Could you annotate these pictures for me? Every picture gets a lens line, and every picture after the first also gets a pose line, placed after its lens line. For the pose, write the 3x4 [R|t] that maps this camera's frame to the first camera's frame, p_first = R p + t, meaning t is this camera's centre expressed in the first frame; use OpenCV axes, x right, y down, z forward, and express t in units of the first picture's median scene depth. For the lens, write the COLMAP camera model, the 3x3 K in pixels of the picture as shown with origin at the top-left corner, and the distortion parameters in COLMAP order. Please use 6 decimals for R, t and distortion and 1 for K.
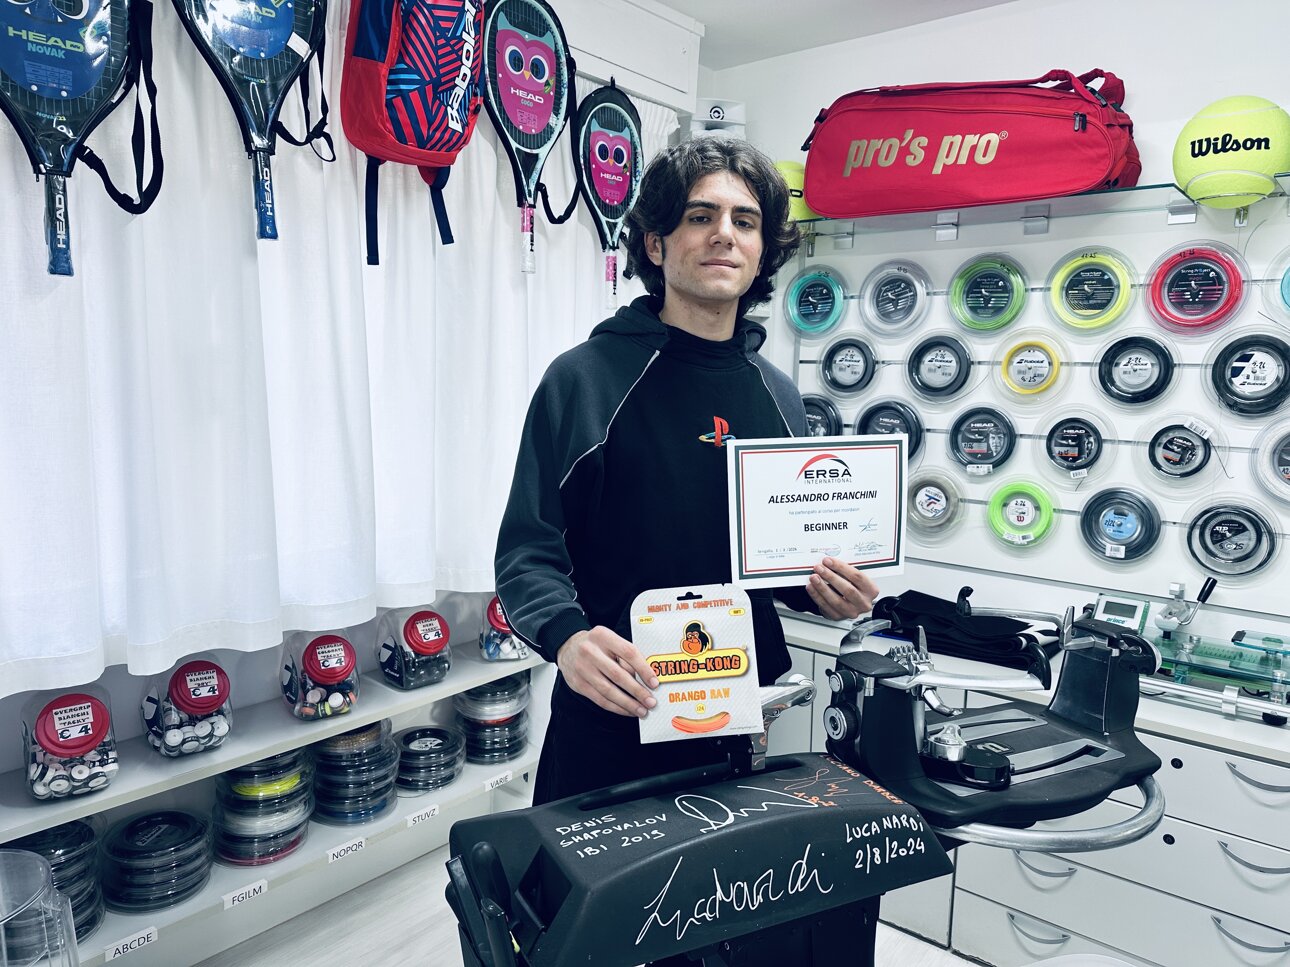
lens RADIAL K [[894.8, 0, 647.0], [0, 894.8, 487.0], [0, 0, 1]] dist [-0.015610, -0.005939]
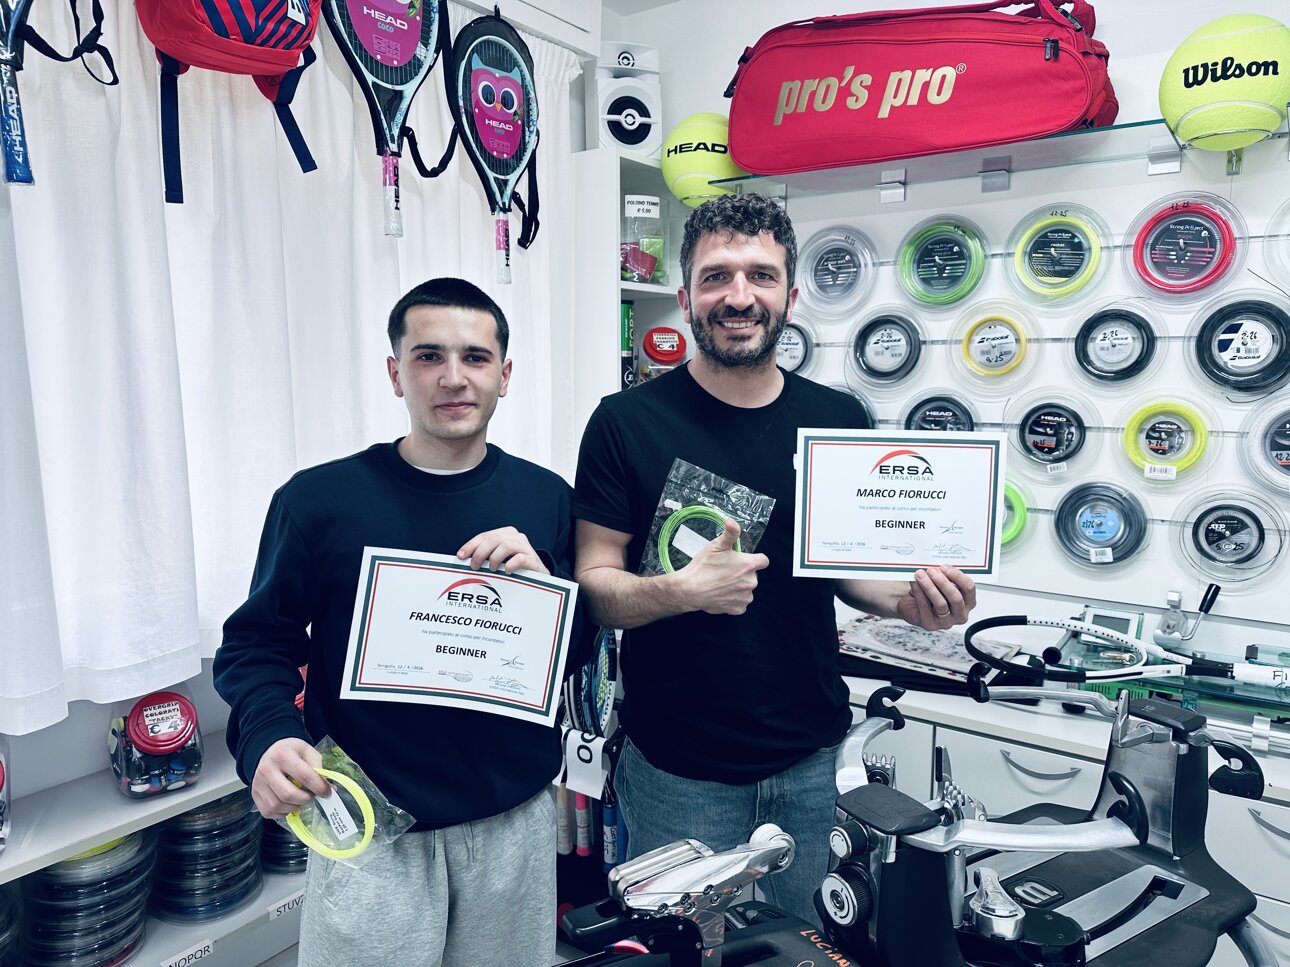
lens RADIAL K [[894.6, 0, 640.6], [0, 894.6, 486.8], [0, 0, 1]] dist [-0.013966, -0.003590]
pose [[0.997208, -0.029155, 0.068741, 0.027710], [0.029090, 0.999575, 0.001943, -0.009218], [-0.068769, 0.000062, 0.997633, 0.176899]]
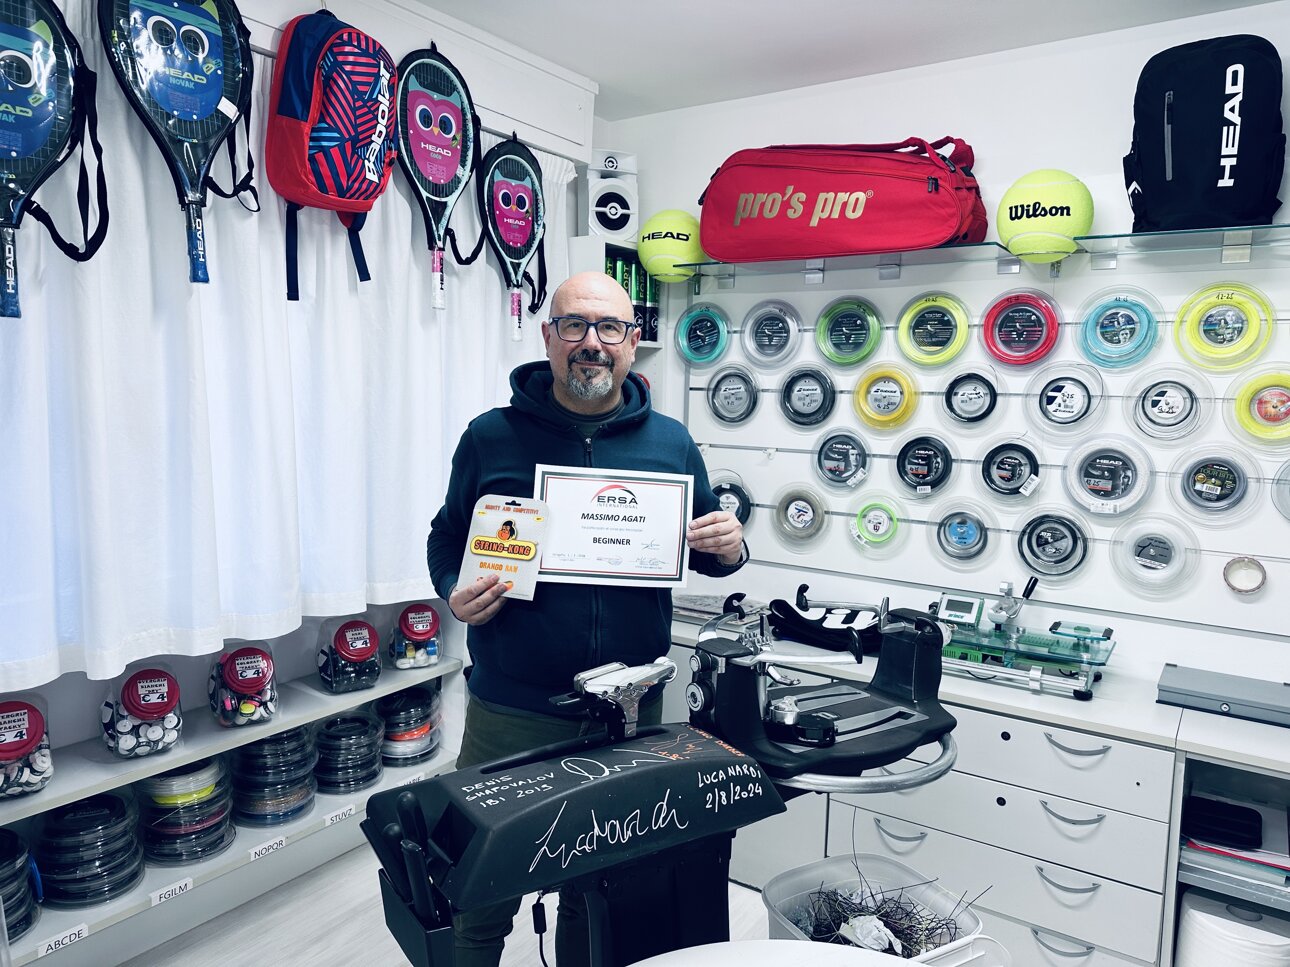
lens RADIAL K [[876.2, 0, 642.1], [0, 876.2, 495.7], [0, 0, 1]] dist [0.060560, -0.147637]
pose [[0.995580, -0.006821, 0.093666, 0.014116], [0.007297, 0.999962, -0.004744, -0.003329], [-0.093630, 0.005406, 0.995592, -0.106472]]
